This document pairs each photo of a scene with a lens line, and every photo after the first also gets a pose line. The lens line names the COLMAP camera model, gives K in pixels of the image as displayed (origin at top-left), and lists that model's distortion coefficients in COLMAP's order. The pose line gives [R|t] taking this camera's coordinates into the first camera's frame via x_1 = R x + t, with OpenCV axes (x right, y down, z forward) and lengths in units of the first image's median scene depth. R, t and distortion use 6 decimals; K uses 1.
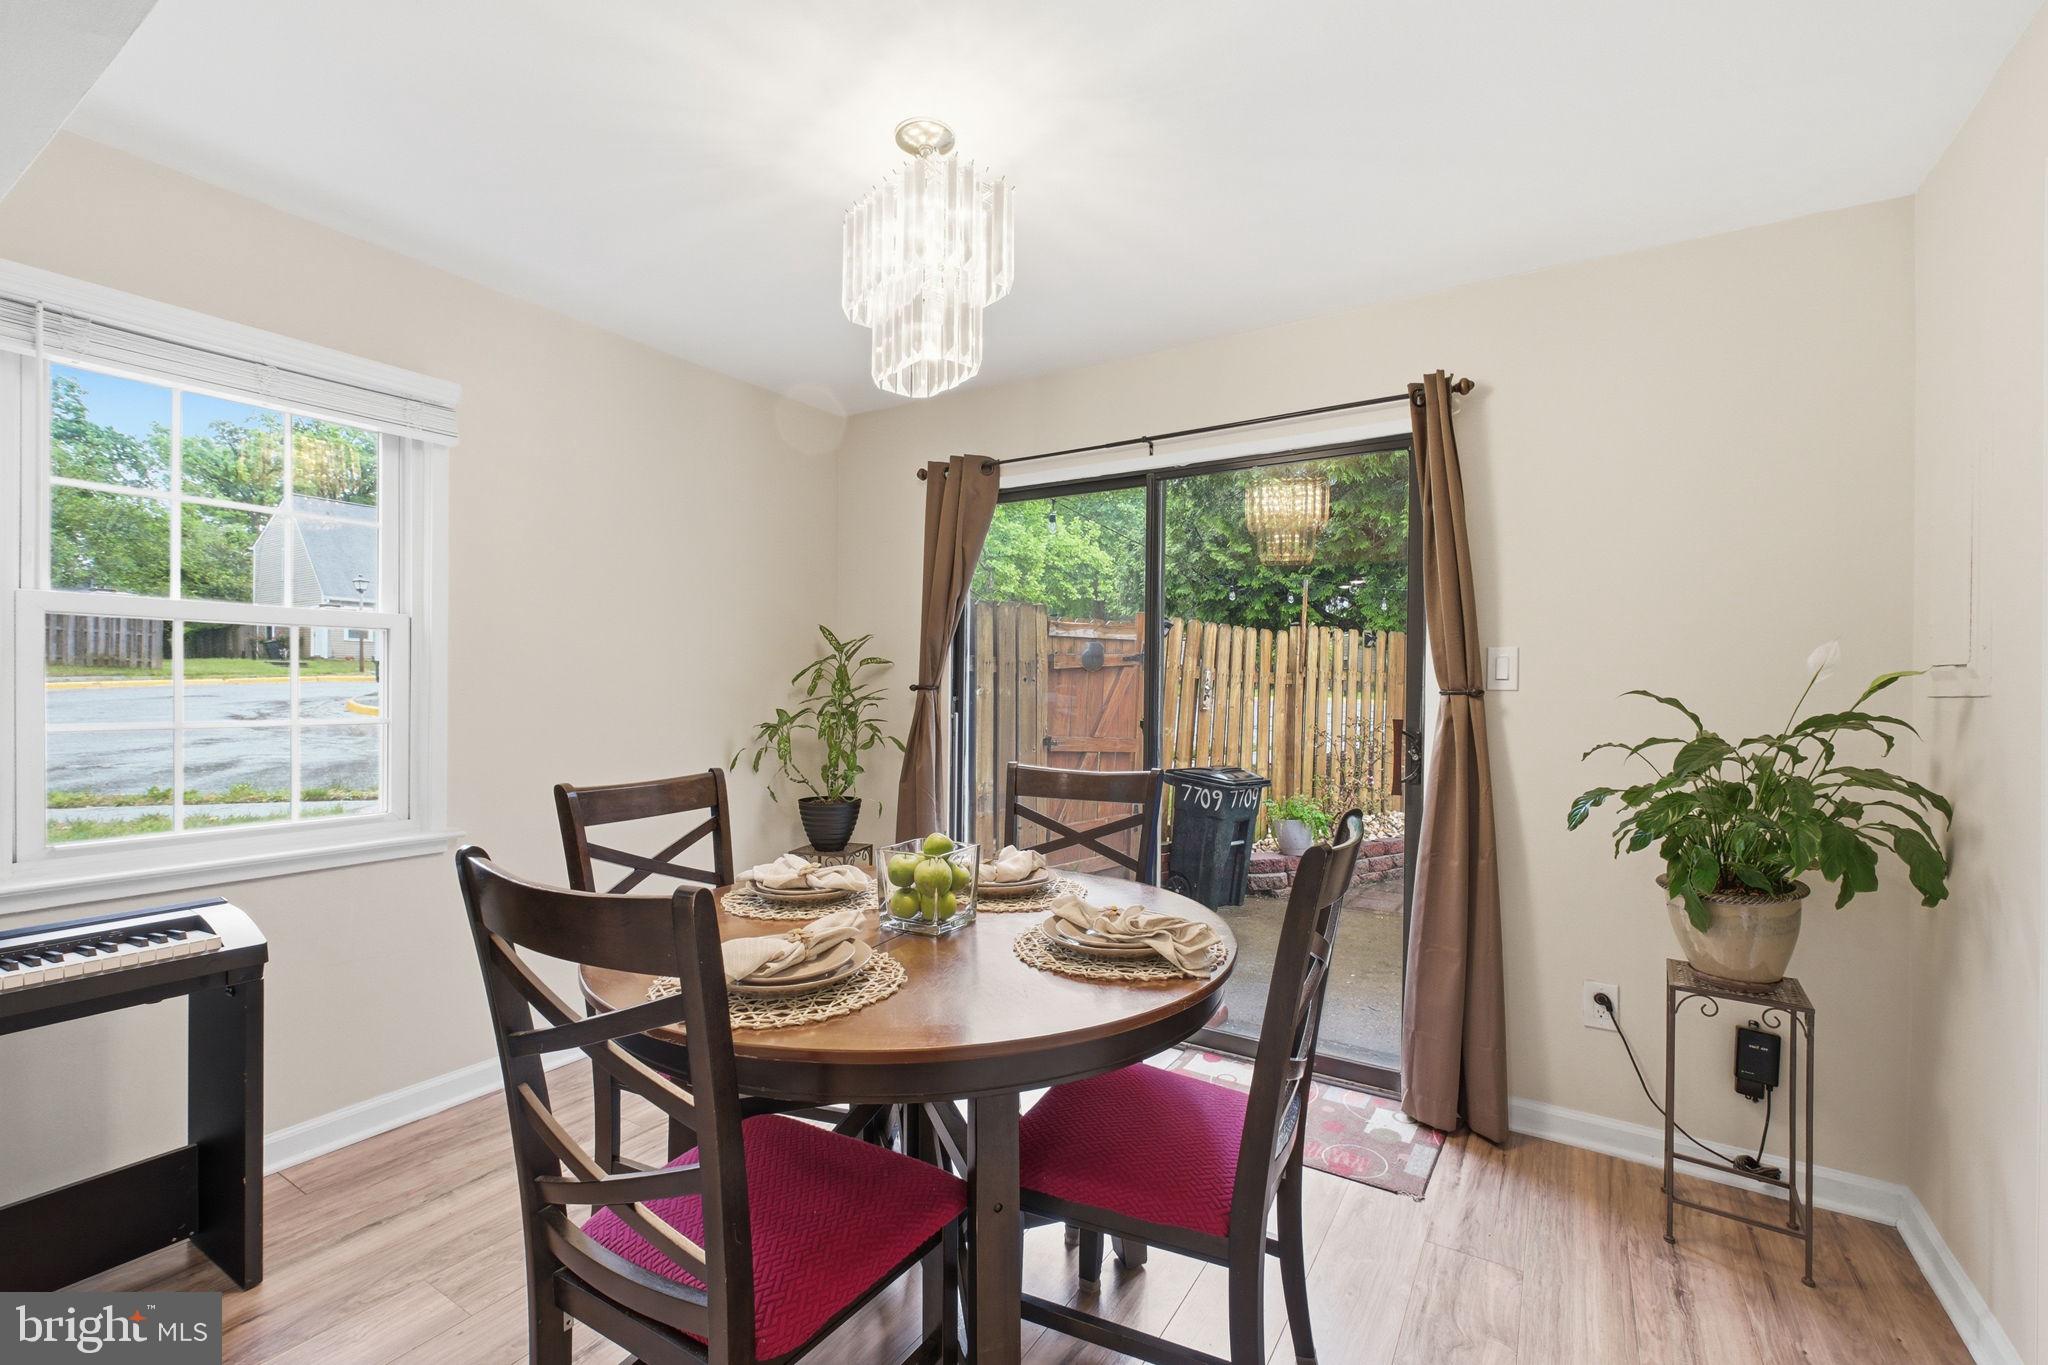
lens RADIAL K [[867.8, 0, 1031.0], [0, 867.8, 696.6], [0, 0, 1]] dist [0.000093, 0.000238]
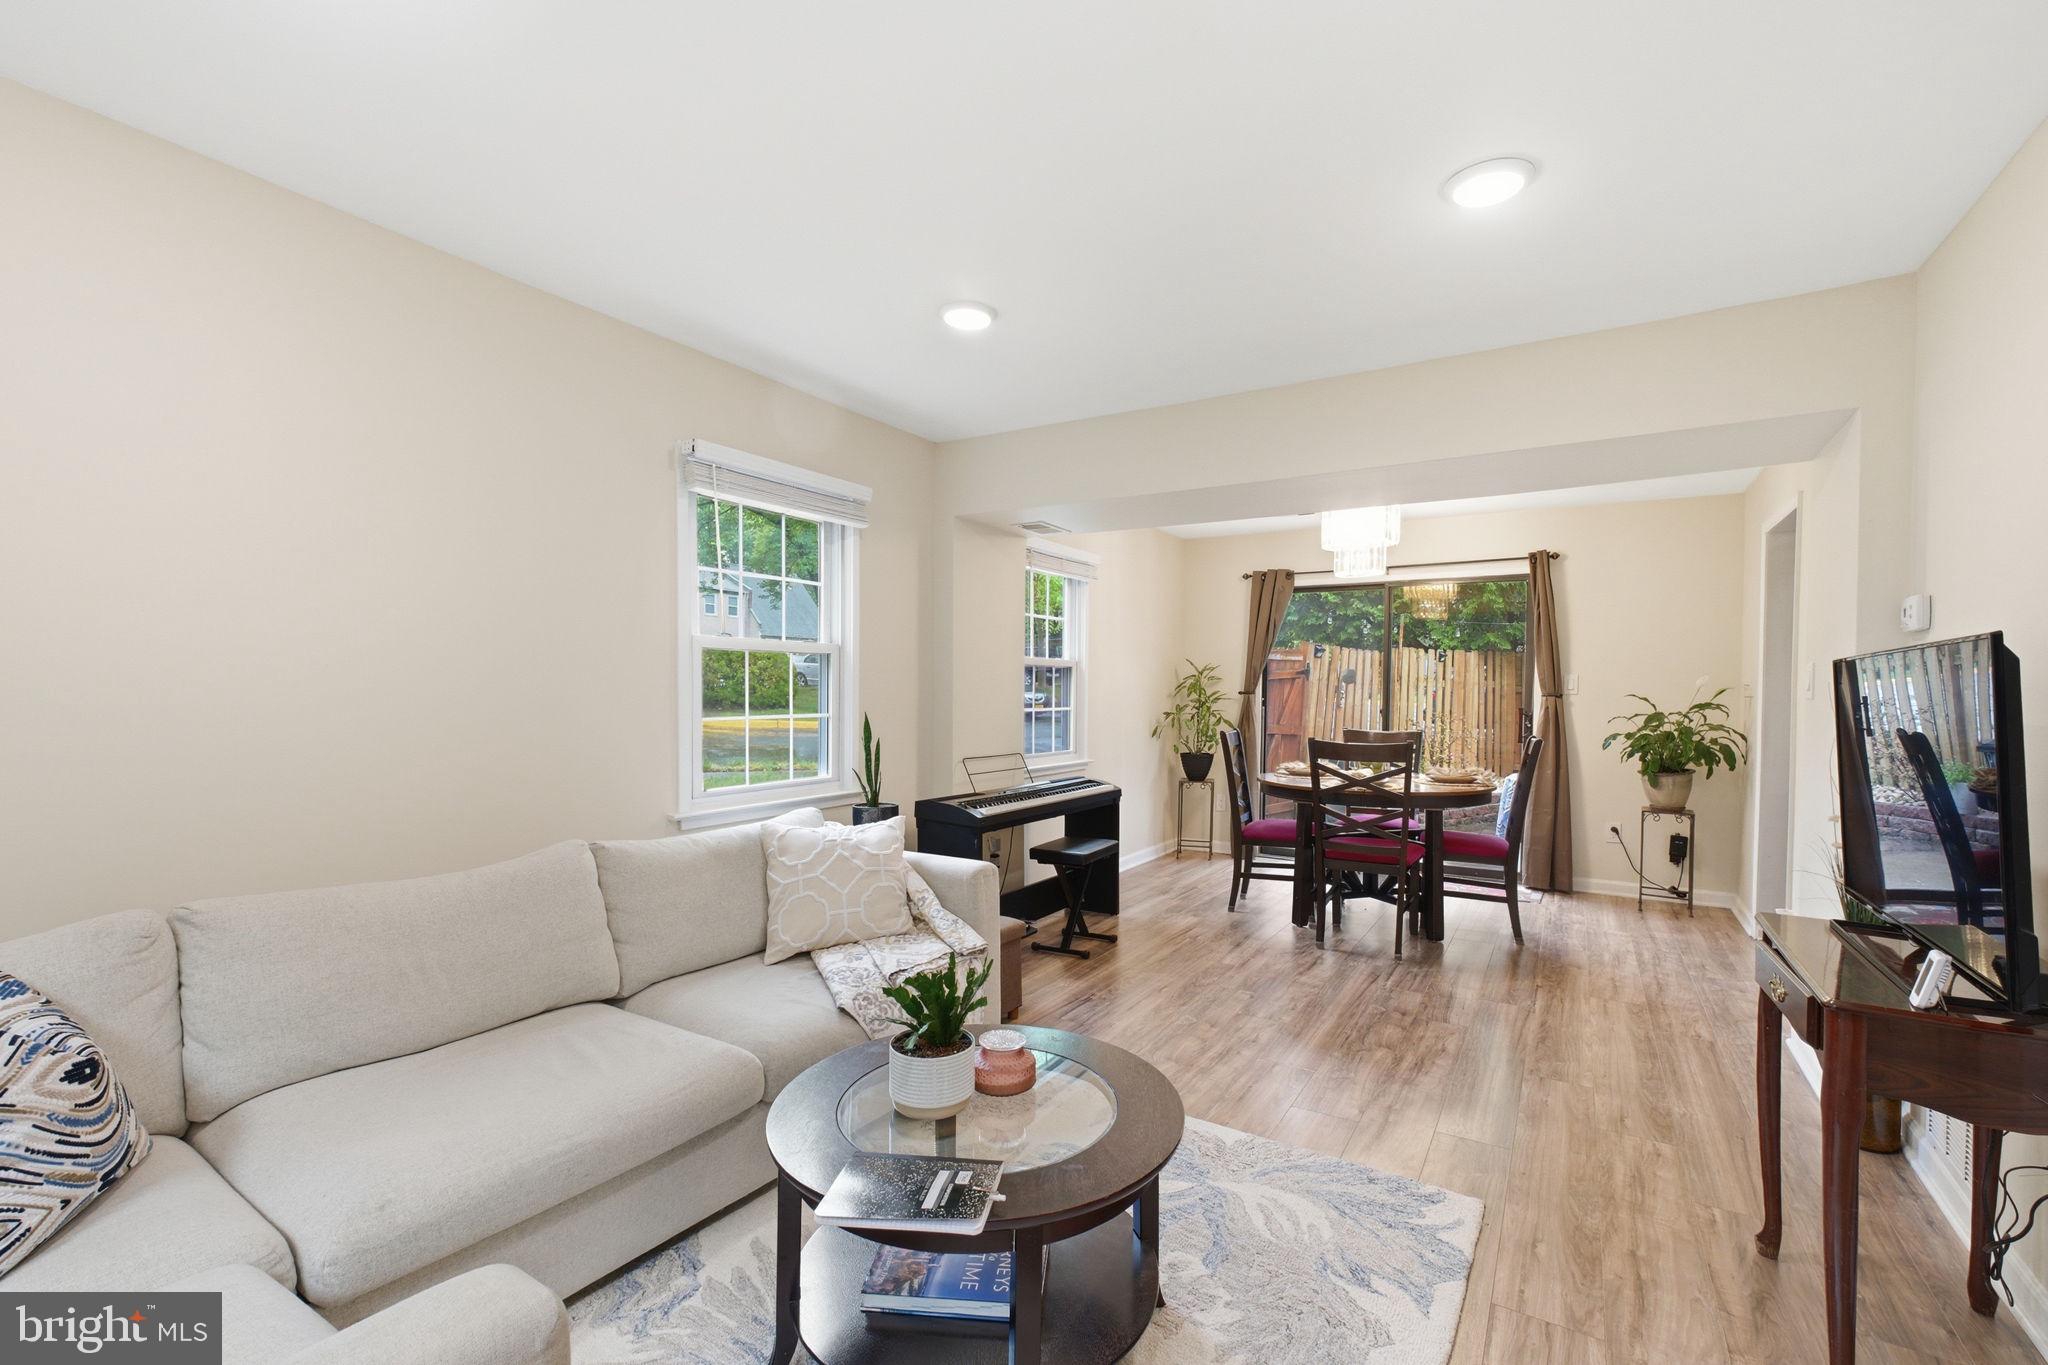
lens RADIAL K [[890.5, 0, 1033.0], [0, 890.5, 722.5], [0, 0, 1]] dist [-0.000164, 0.000005]
pose [[0.999963, -0.001910, 0.008420, -0.982976], [0.001699, 0.999688, 0.024925, 0.005921], [-0.008465, -0.024910, 0.999654, -1.459148]]
